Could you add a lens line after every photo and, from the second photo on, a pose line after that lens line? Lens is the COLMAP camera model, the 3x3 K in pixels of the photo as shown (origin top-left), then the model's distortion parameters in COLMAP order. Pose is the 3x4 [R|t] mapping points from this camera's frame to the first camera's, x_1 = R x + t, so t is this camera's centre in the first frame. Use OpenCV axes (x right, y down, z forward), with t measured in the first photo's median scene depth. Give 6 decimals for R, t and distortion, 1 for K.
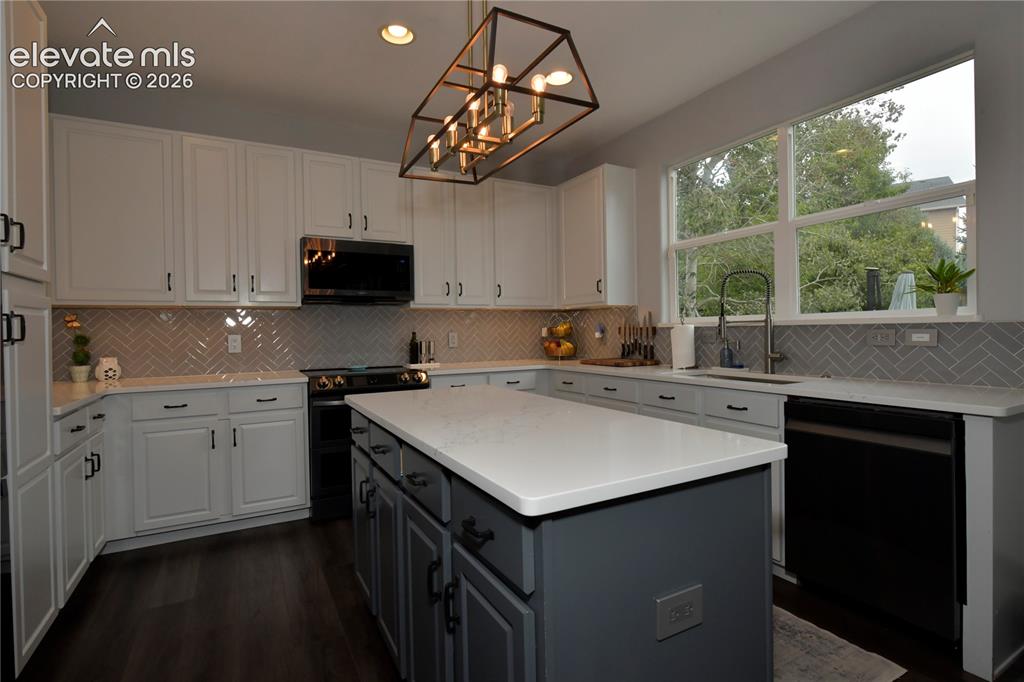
lens RADIAL K [[492.9, 0, 510.7], [0, 492.9, 337.1], [0, 0, 1]] dist [-0.005516, -0.000139]
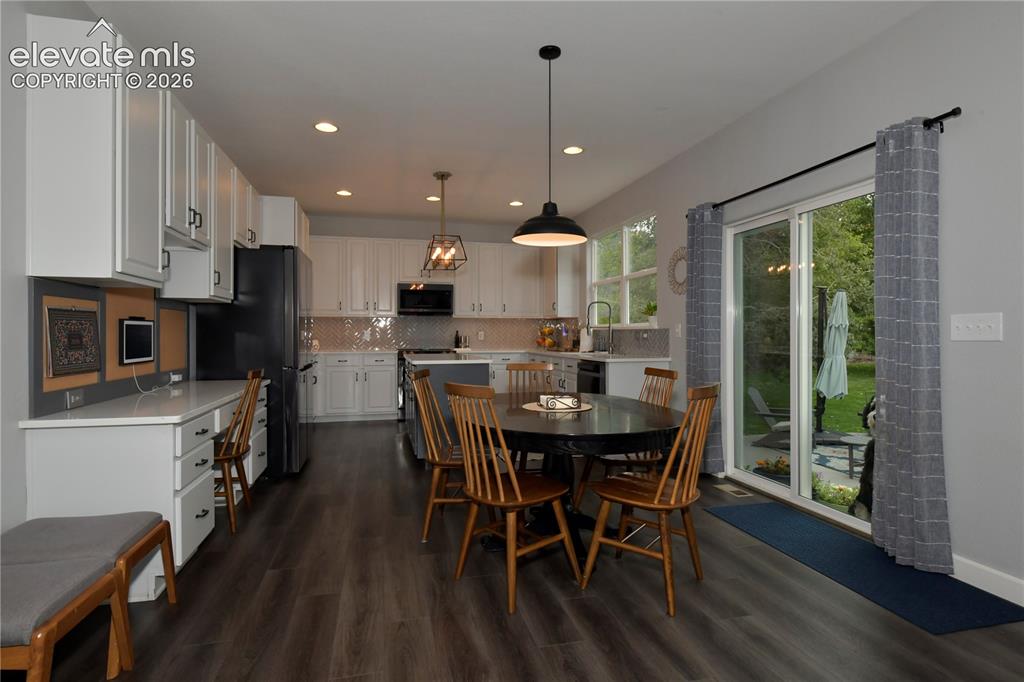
lens RADIAL K [[535.2, 0, 516.6], [0, 535.2, 335.2], [0, 0, 1]] dist [0.002409, -0.000089]
pose [[0.968201, 0.015592, -0.249689, 0.539832], [-0.017974, 0.999812, -0.007261, 0.017536], [0.249529, 0.011518, 0.968299, -0.903626]]
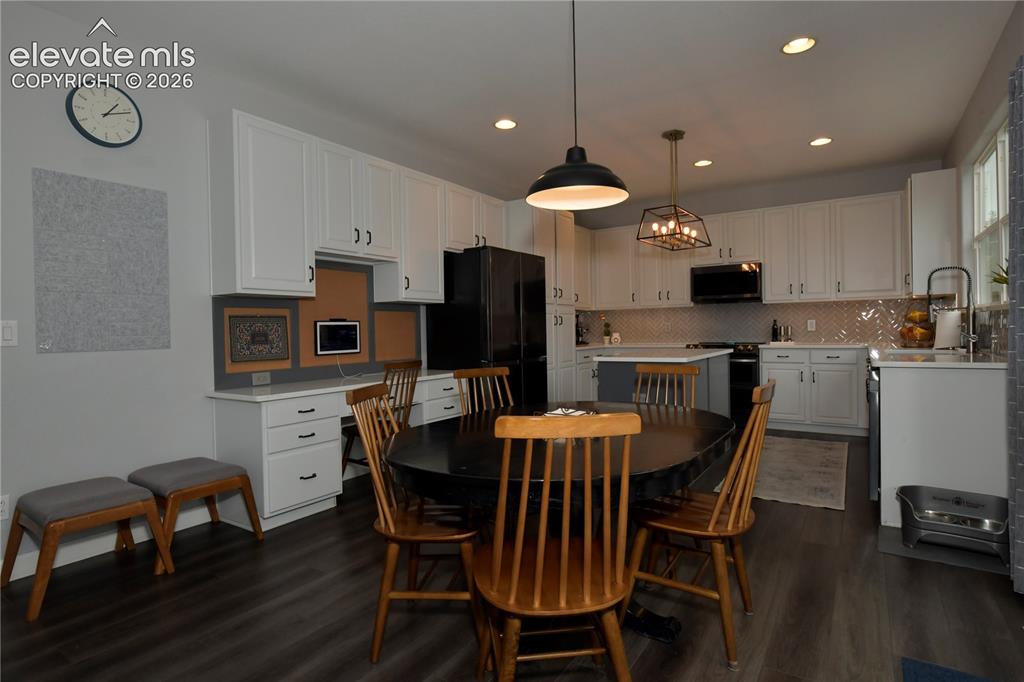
lens RADIAL K [[535.2, 0, 513.1], [0, 535.2, 337.8], [0, 0, 1]] dist [0.002409, -0.000089]
pose [[0.470099, 0.018375, -0.882422, 0.885702], [0.000402, 0.999779, 0.021033, 0.009647], [0.882614, -0.010243, 0.469988, -0.444183]]
